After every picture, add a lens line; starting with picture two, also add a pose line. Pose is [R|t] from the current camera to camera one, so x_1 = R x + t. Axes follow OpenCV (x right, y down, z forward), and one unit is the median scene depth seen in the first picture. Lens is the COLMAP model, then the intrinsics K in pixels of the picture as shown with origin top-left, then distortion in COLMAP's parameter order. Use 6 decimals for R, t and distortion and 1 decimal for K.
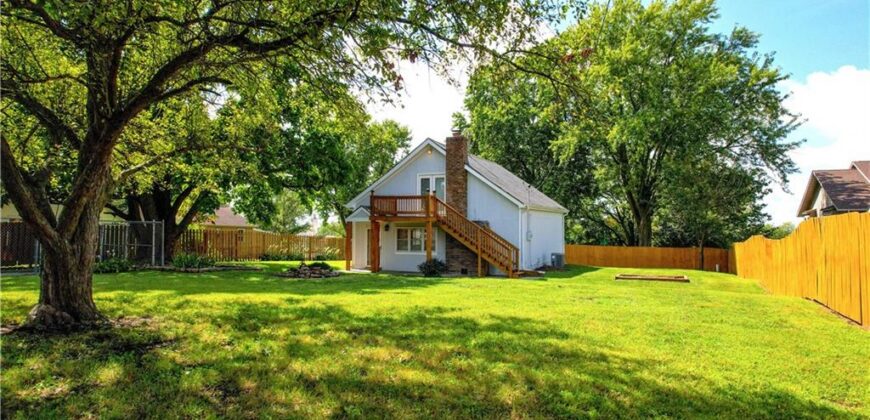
lens RADIAL K [[552.2, 0, 435.7], [0, 552.2, 220.3], [0, 0, 1]] dist [-0.090984, 0.083259]
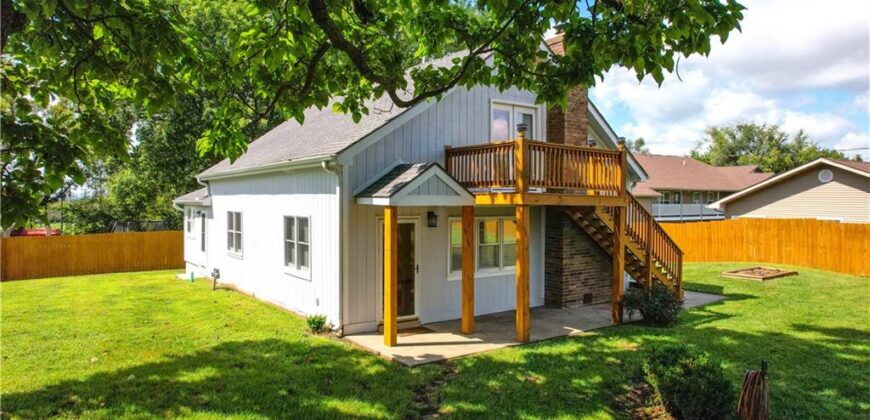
lens RADIAL K [[552.2, 0, 435.7], [0, 552.2, 220.3], [0, 0, 1]] dist [-0.090984, 0.083259]
pose [[0.498334, -0.035505, 0.866258, -0.299970], [-0.017246, 0.998557, 0.050848, -0.004381], [-0.866814, -0.040279, 0.497002, 0.544535]]
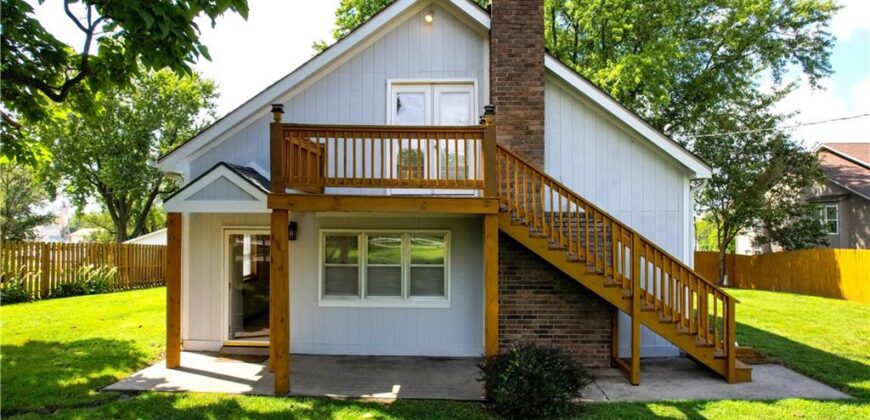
lens RADIAL K [[552.2, 0, 435.7], [0, 552.2, 220.3], [0, 0, 1]] dist [-0.090984, 0.083259]
pose [[0.926136, 0.002140, 0.377184, -0.092183], [-0.008424, 0.999852, 0.015013, 0.000854], [-0.377096, -0.017082, 0.926017, 0.442583]]
